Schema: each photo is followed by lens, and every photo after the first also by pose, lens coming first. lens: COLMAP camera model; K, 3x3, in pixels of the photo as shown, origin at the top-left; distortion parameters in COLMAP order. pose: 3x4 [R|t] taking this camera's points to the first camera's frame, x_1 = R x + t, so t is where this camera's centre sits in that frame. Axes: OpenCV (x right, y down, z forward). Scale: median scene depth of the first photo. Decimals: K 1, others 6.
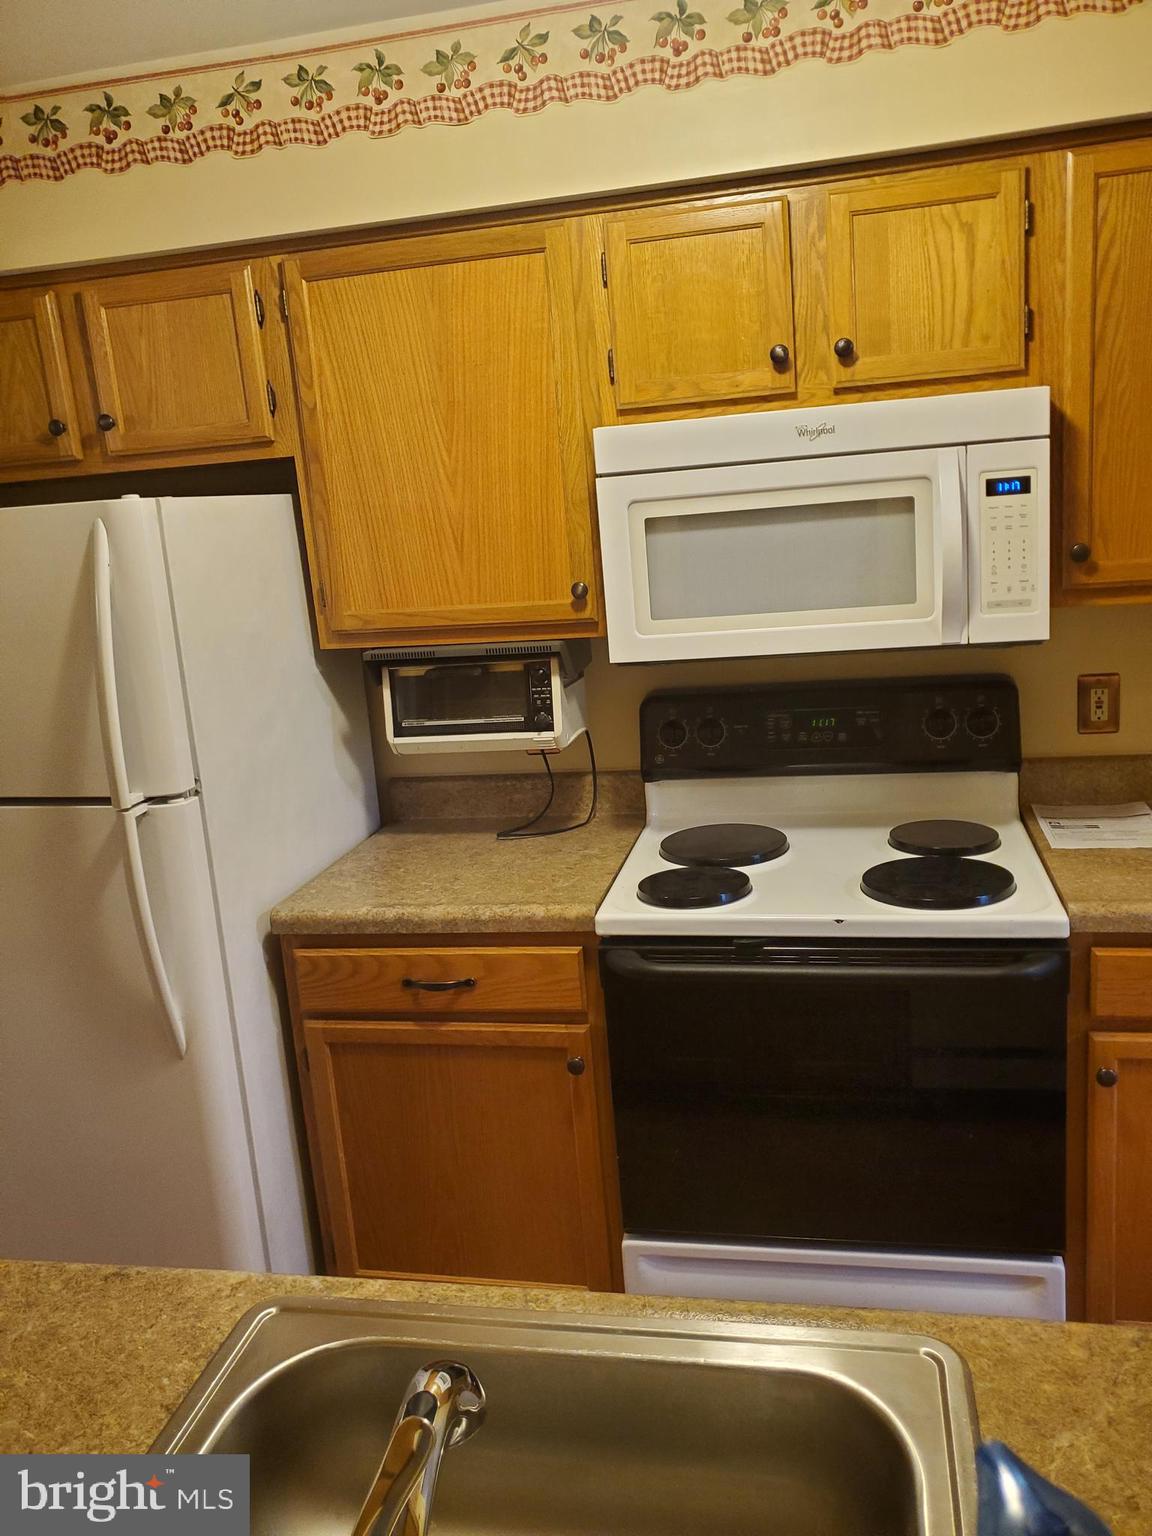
lens RADIAL K [[1196.4, 0, 612.8], [0, 1196.4, 764.3], [0, 0, 1]] dist [0.024011, 0.004809]
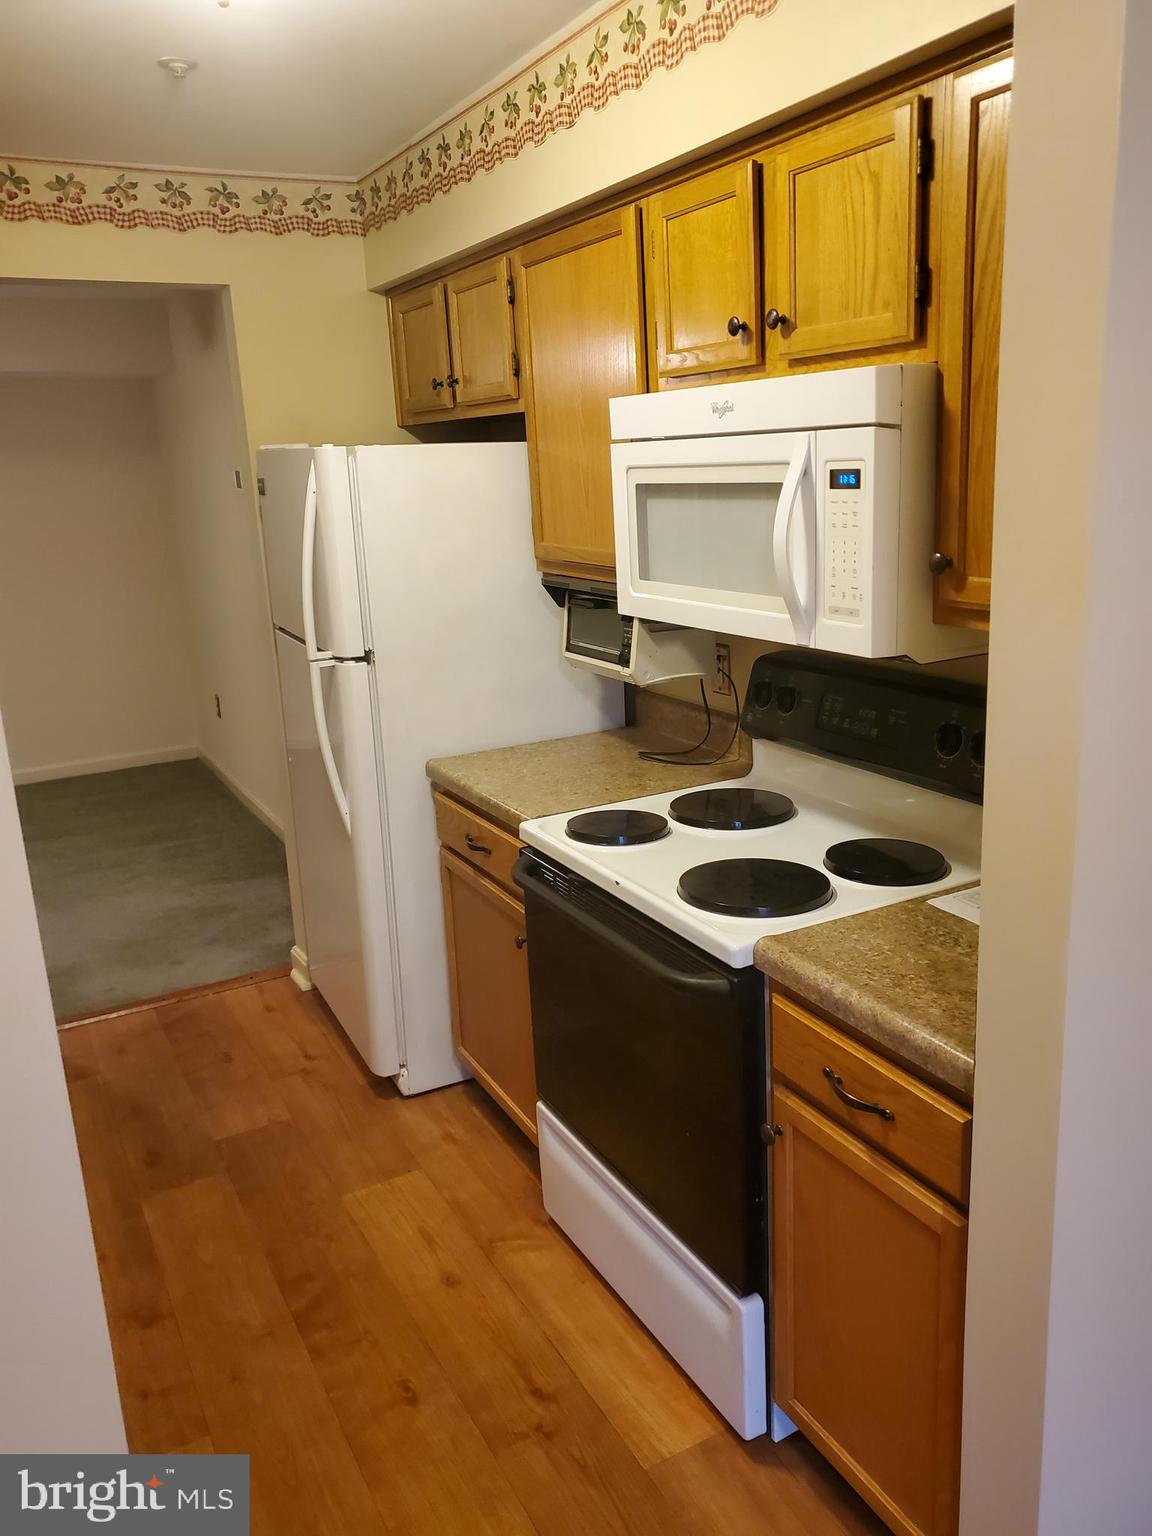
lens RADIAL K [[1196.4, 0, 612.8], [0, 1196.4, 764.3], [0, 0, 1]] dist [0.024011, 0.004809]
pose [[0.652316, 0.239155, -0.719228, 0.885860], [-0.176981, 0.970745, 0.162272, -0.137159], [0.736995, 0.021437, 0.675558, 0.271954]]
